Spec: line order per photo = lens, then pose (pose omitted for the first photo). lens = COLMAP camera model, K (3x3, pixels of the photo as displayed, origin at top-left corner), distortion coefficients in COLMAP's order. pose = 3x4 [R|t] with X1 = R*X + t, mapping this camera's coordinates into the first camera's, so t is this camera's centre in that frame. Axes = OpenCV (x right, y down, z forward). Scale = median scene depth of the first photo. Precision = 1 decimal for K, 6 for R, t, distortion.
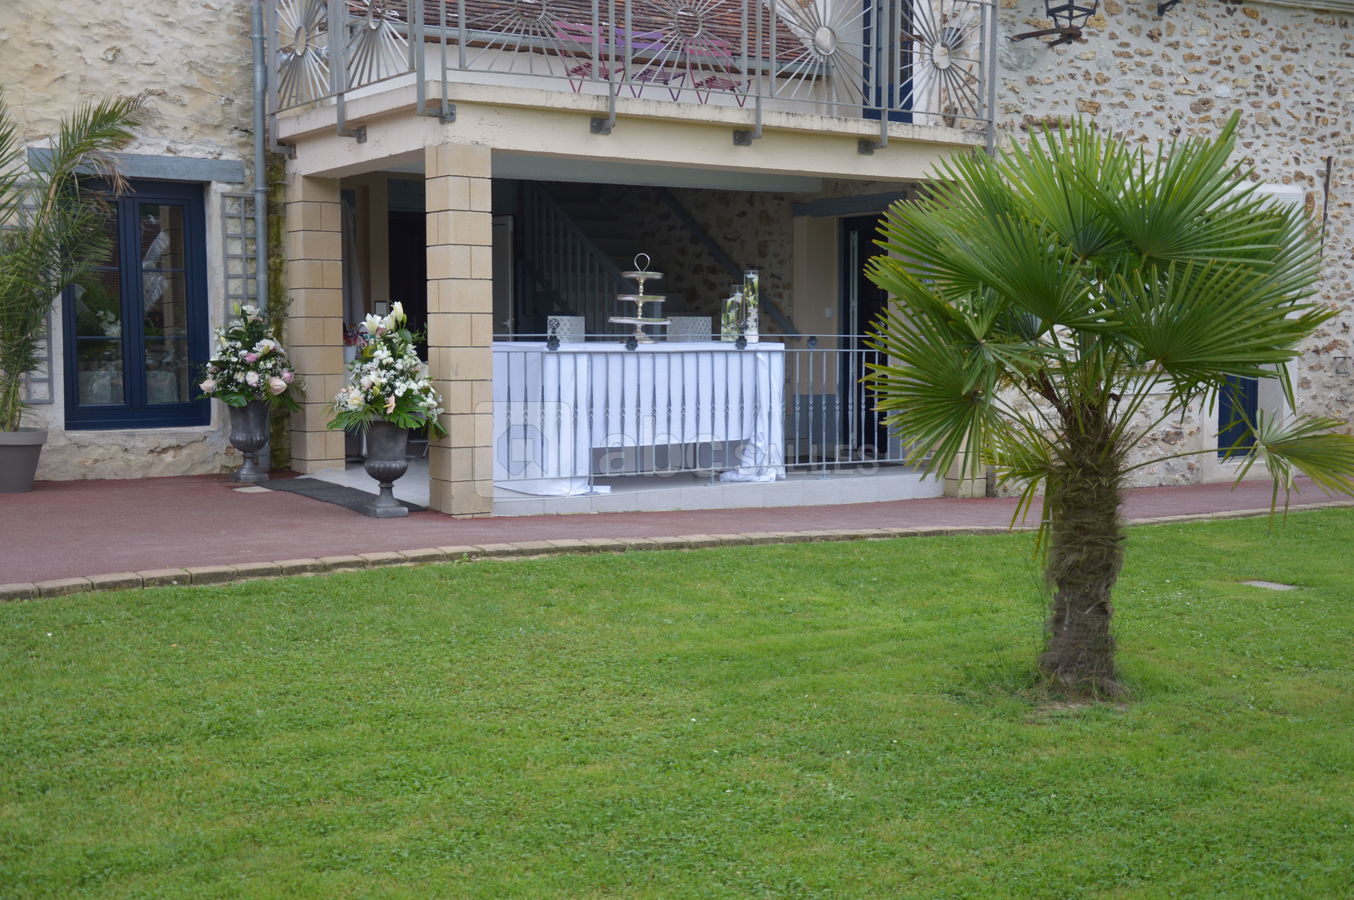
lens RADIAL K [[1769.5, 0, 677.0], [0, 1769.5, 450.0], [0, 0, 1]] dist [0.006973, 0.002065]
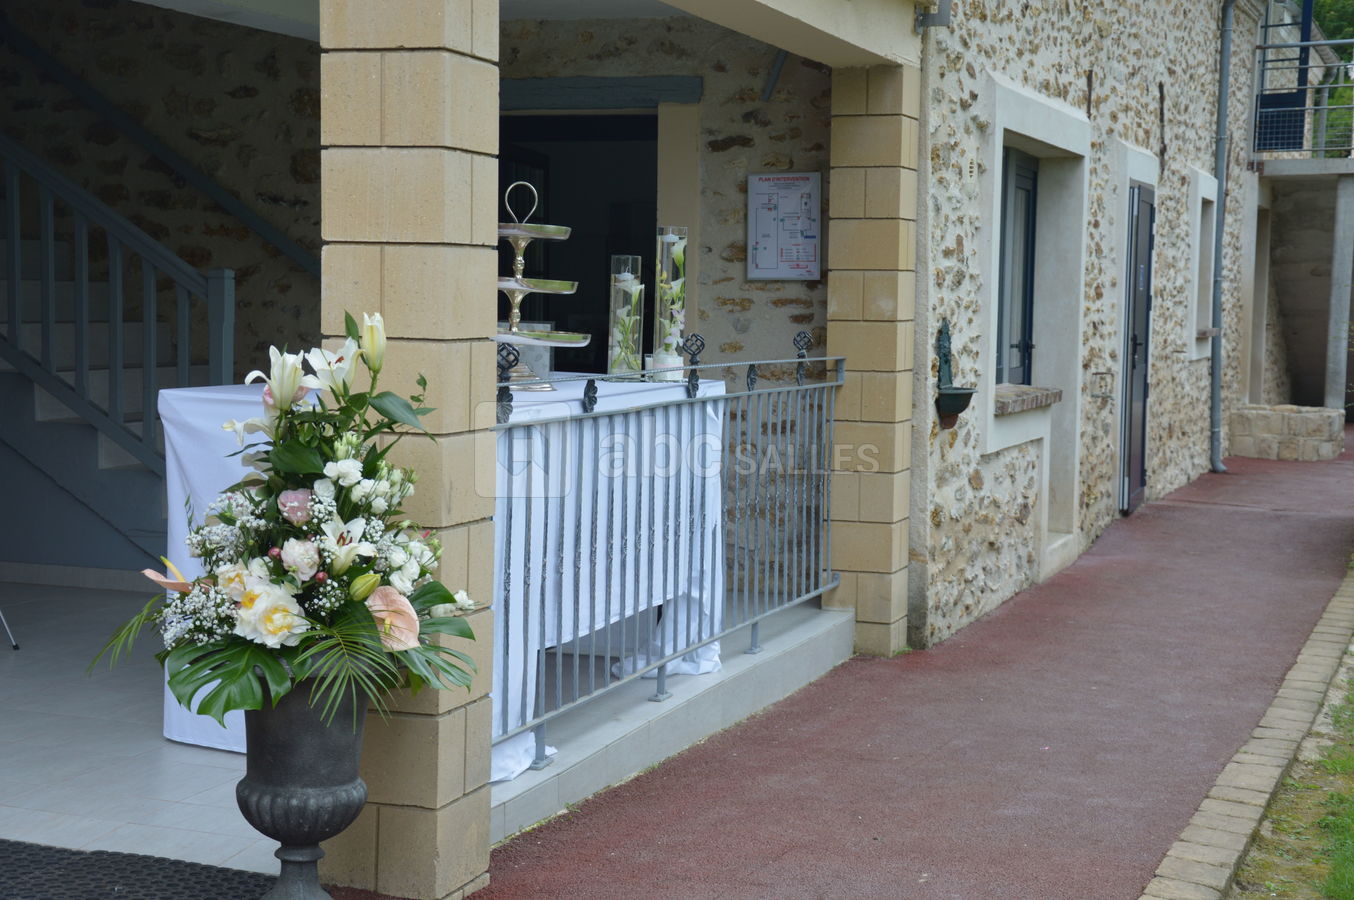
lens RADIAL K [[2231.5, 0, 677.0], [0, 2231.5, 450.0], [0, 0, 1]] dist [0.251881, 0.068462]
pose [[0.825349, -0.025001, 0.564069, -0.300697], [0.016173, 0.999656, 0.020642, -0.055865], [-0.564391, -0.007914, 0.825470, 0.519981]]
